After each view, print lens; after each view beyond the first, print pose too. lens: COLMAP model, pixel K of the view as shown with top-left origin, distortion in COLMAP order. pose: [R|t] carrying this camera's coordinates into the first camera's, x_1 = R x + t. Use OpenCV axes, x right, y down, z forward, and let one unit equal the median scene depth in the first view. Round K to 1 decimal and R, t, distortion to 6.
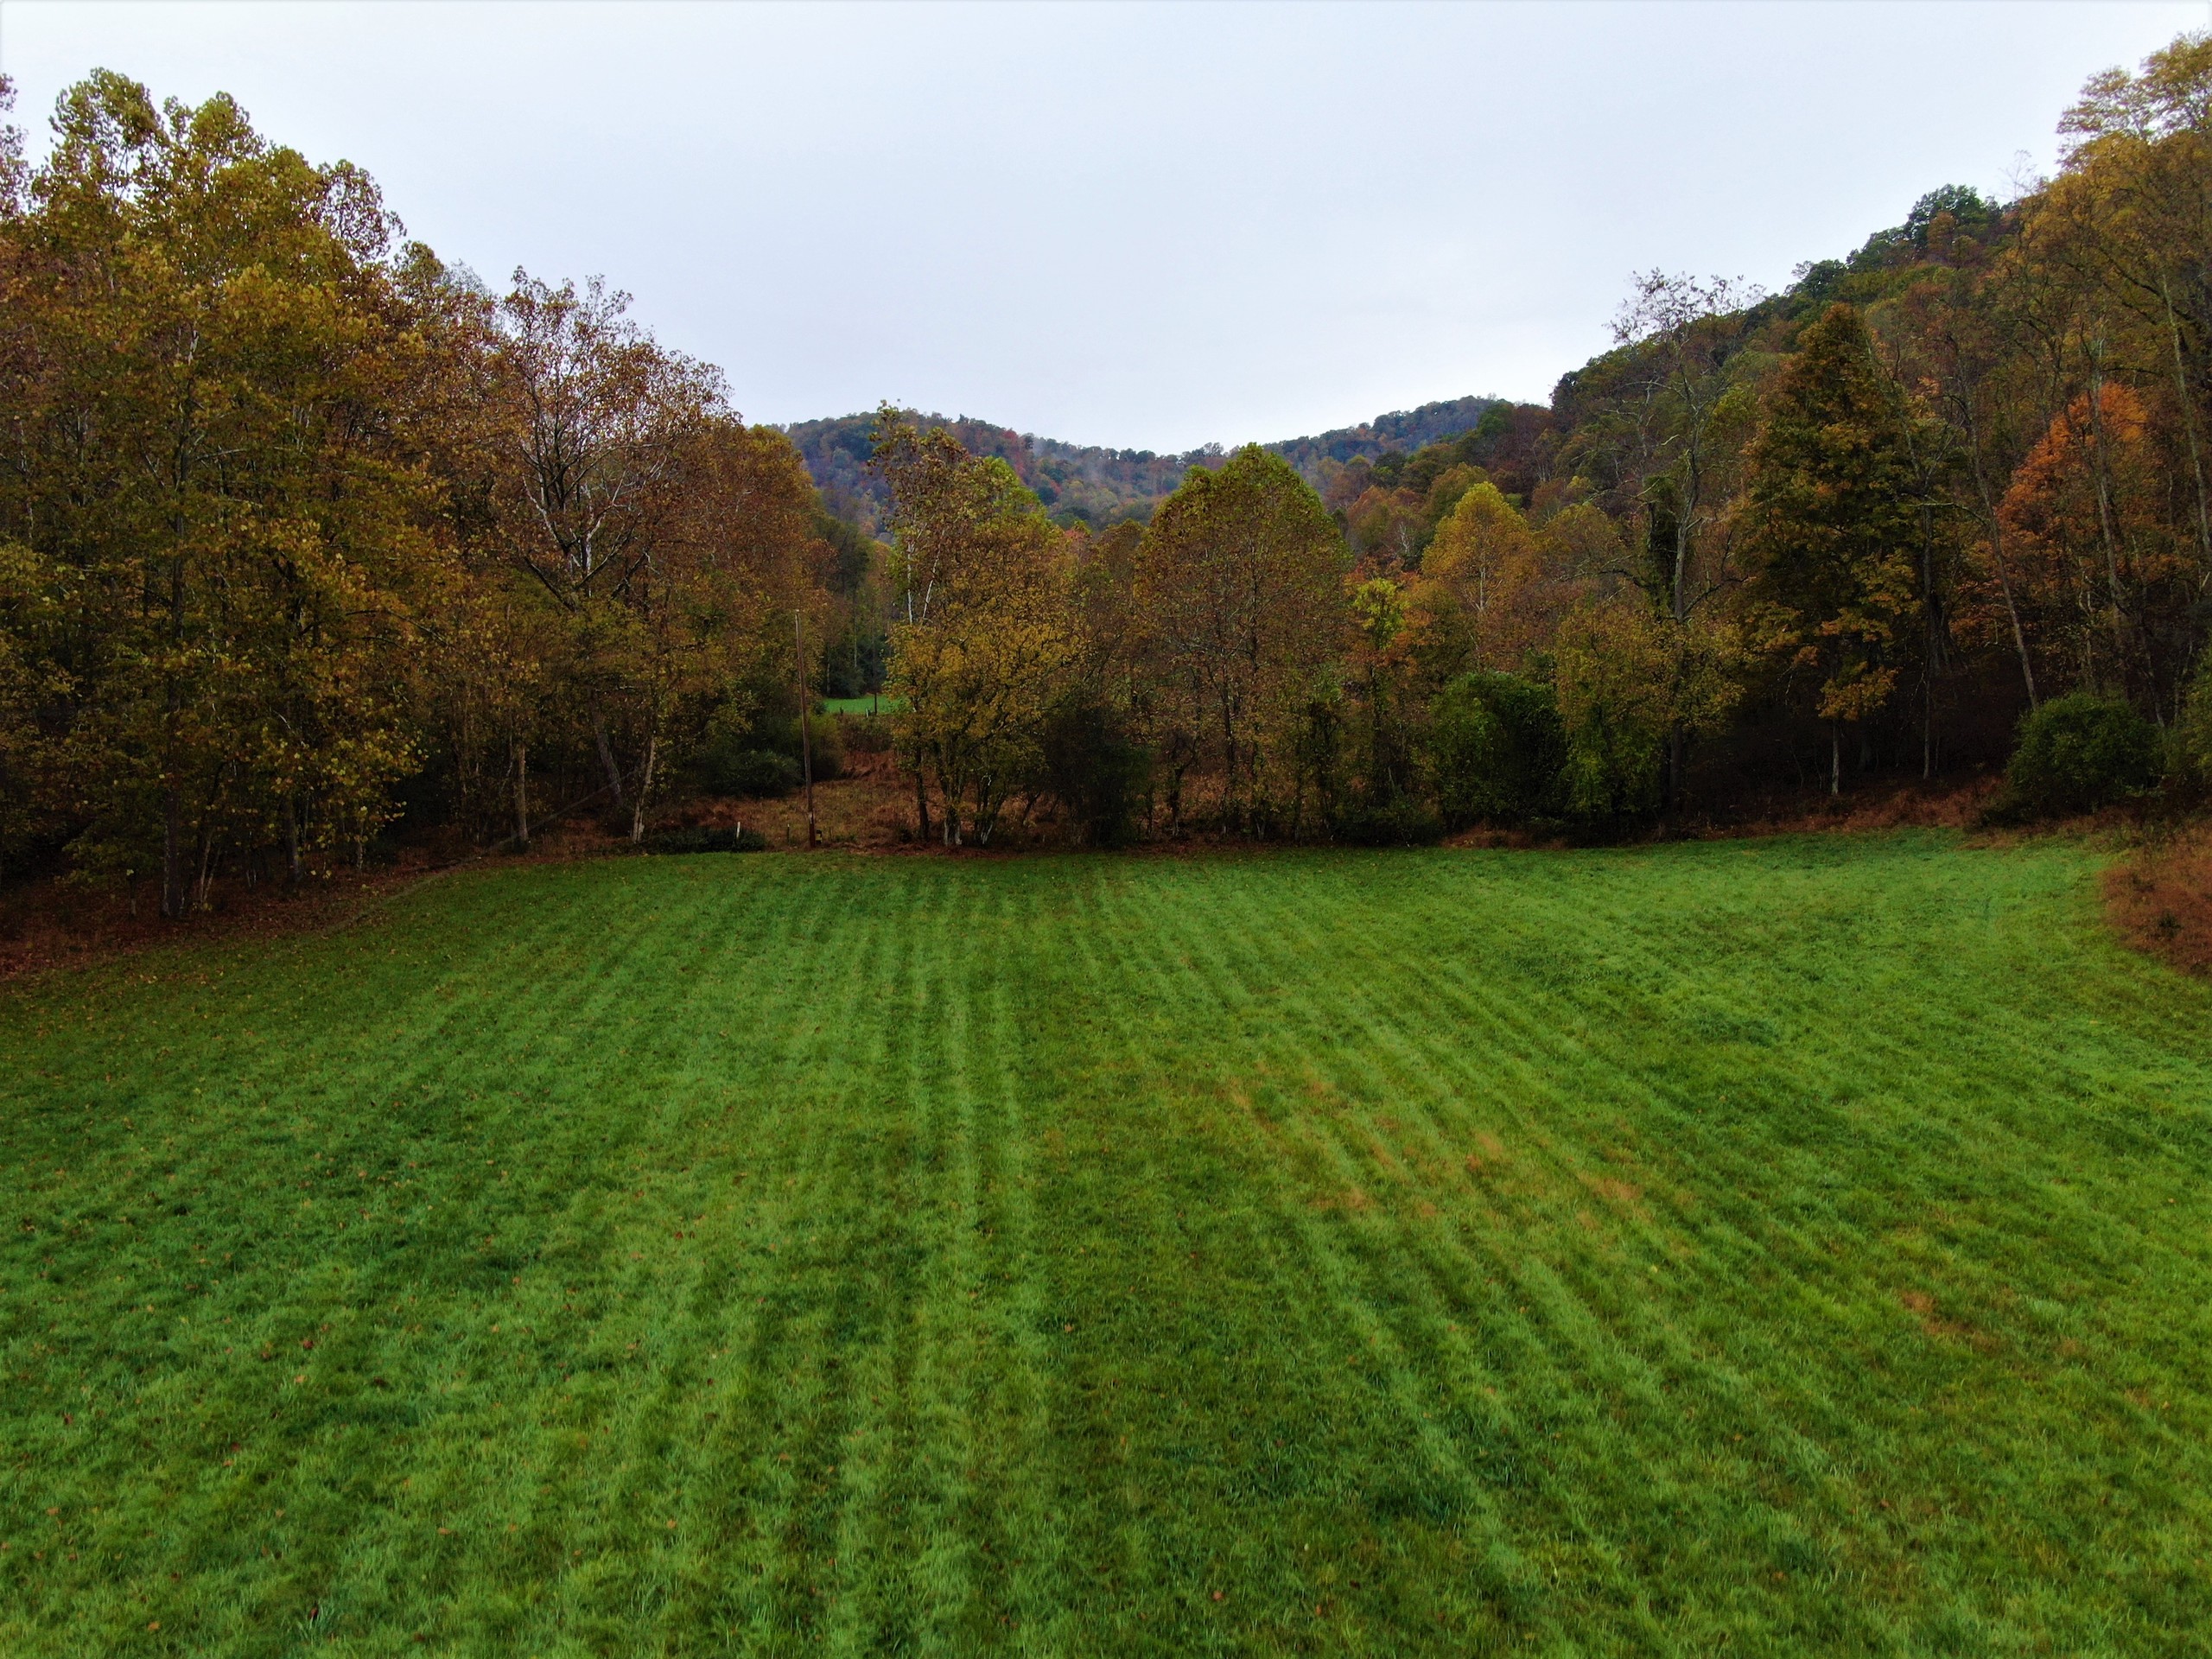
lens RADIAL K [[1803.2, 0, 1106.0], [0, 1803.2, 829.5], [0, 0, 1]] dist [-0.011711, -0.010358]
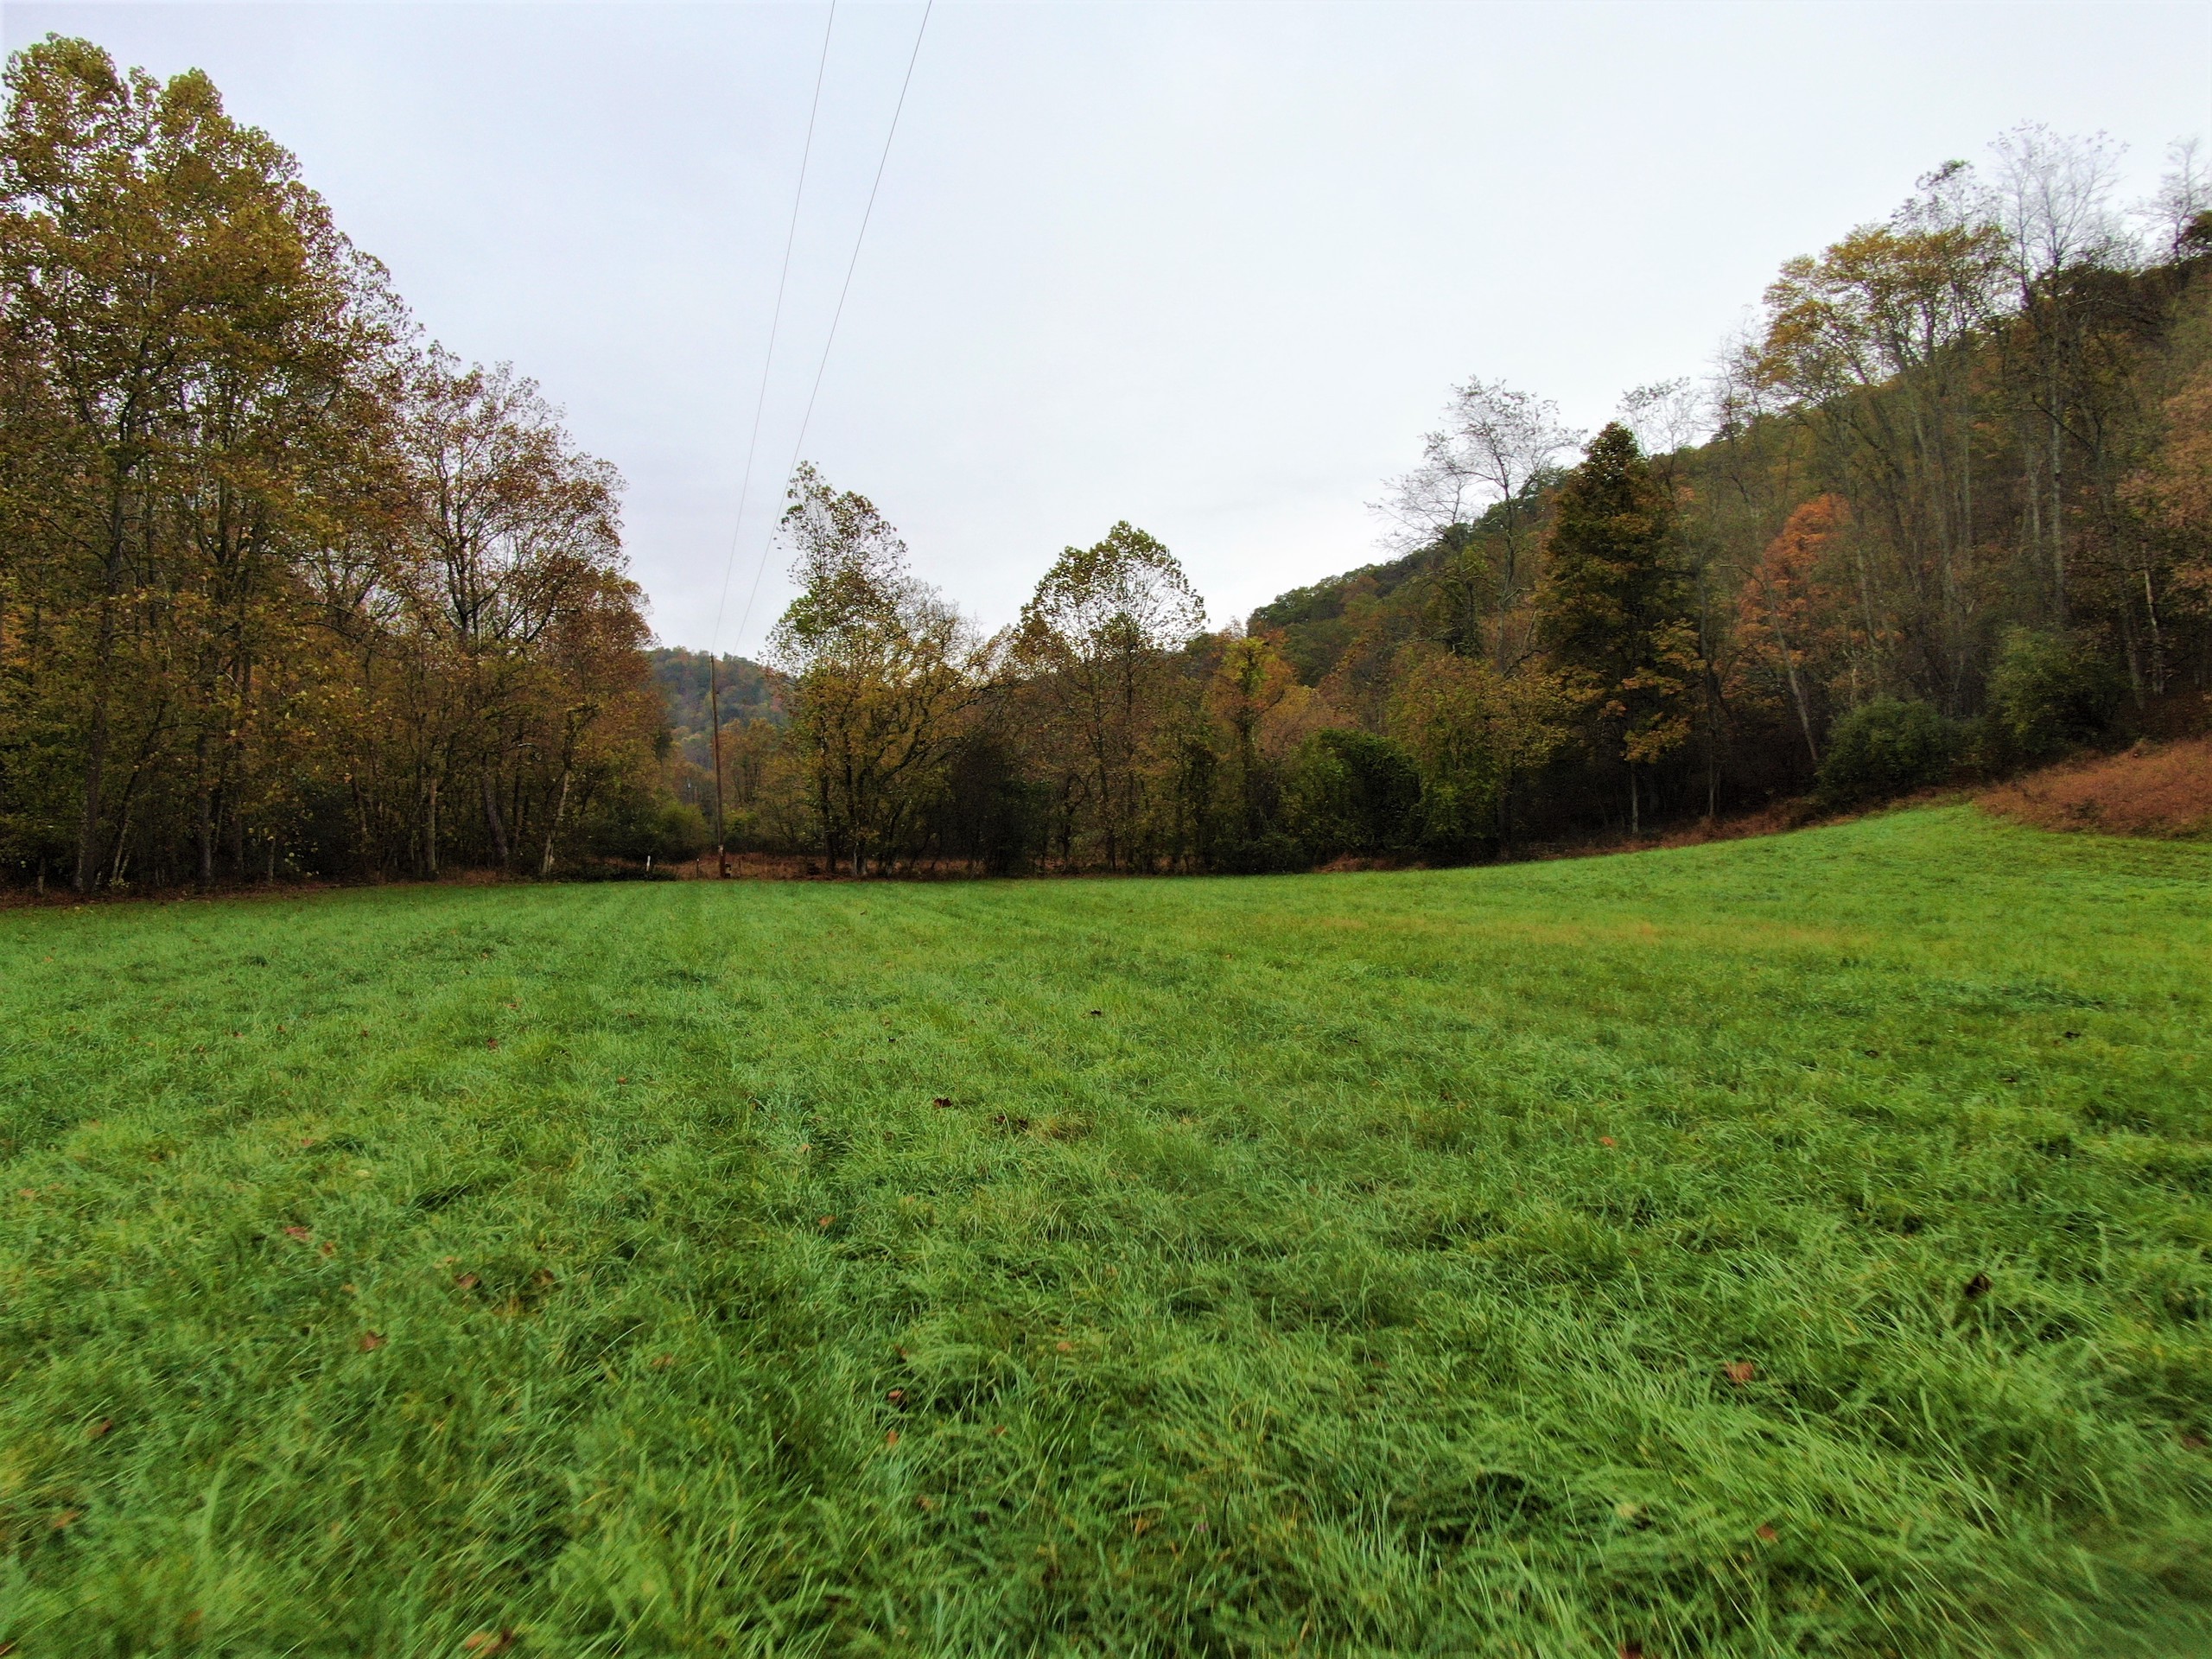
lens RADIAL K [[1553.8, 0, 1099.8], [0, 1553.8, 830.2], [0, 0, 1]] dist [-0.029603, 0.010061]
pose [[0.986538, 0.001270, 0.163525, -0.089584], [0.018806, 0.992455, -0.121161, 0.088858], [-0.162446, 0.122605, 0.979071, 0.086547]]
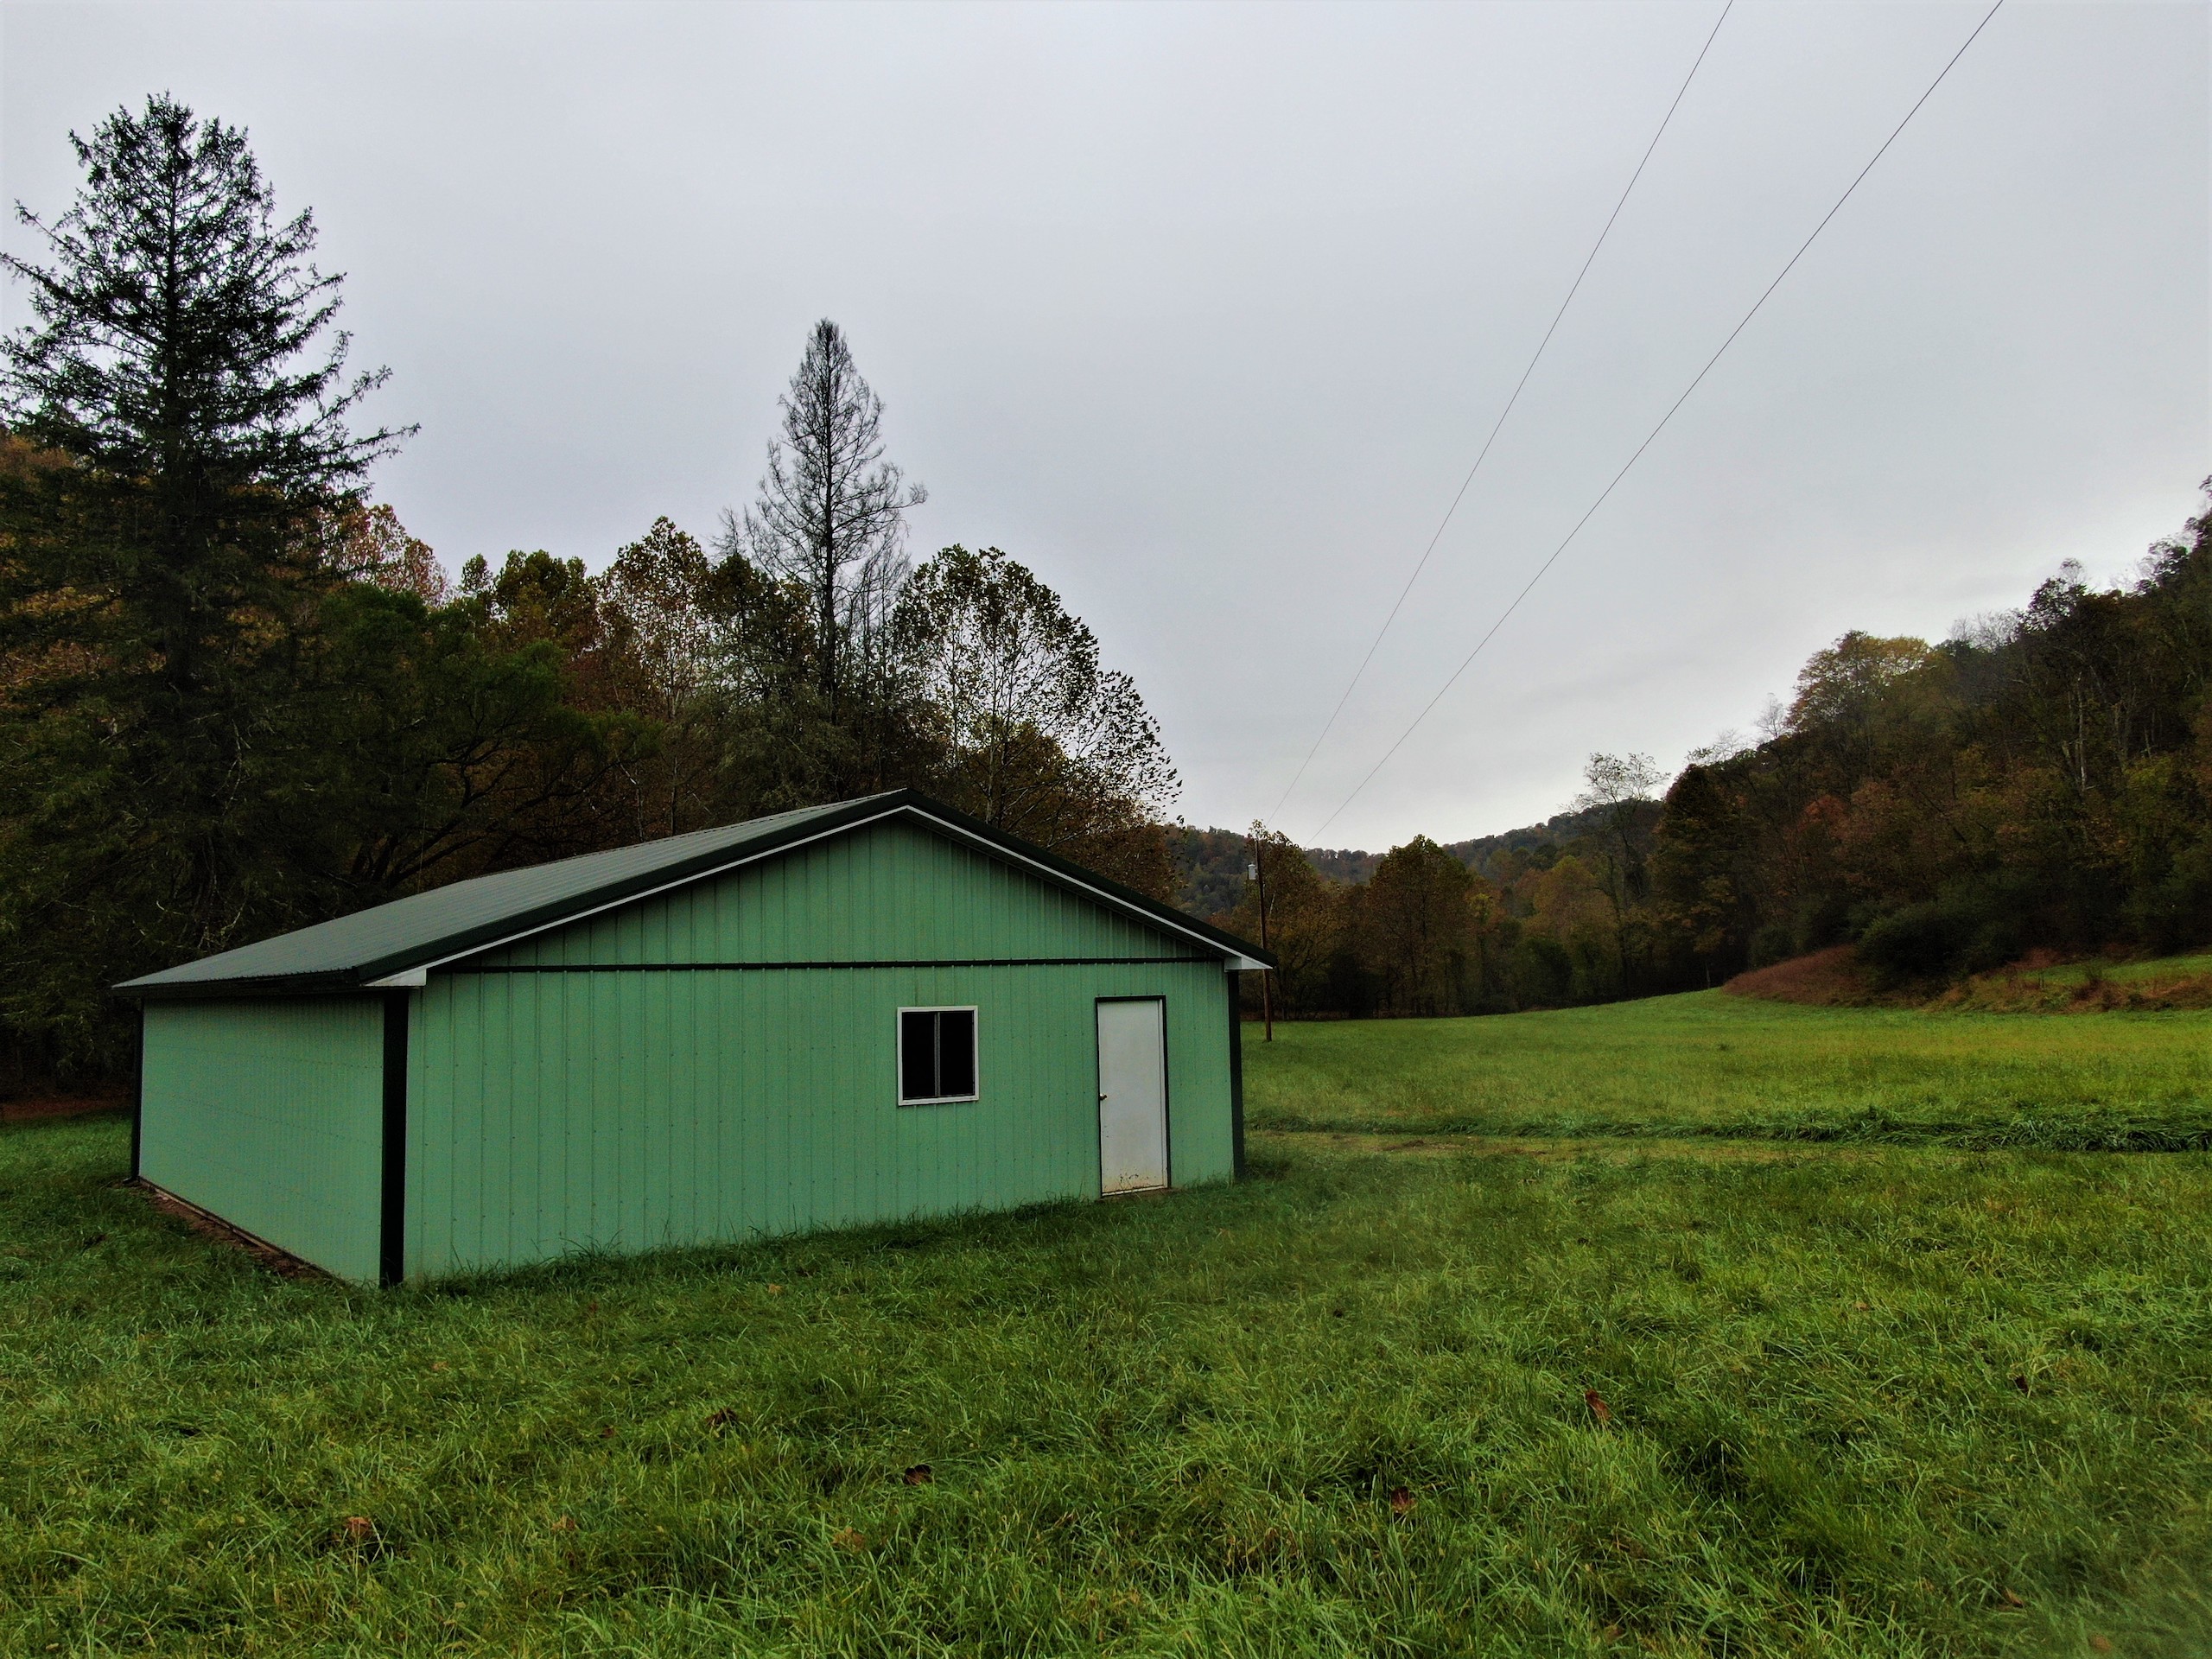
lens RADIAL K [[1553.8, 0, 1099.8], [0, 1553.8, 830.2], [0, 0, 1]] dist [-0.029603, 0.010061]
pose [[0.989356, -0.030035, -0.142384, -0.031529], [-0.002309, 0.975105, -0.221734, 0.190917], [0.145499, 0.219702, 0.964656, -0.837748]]
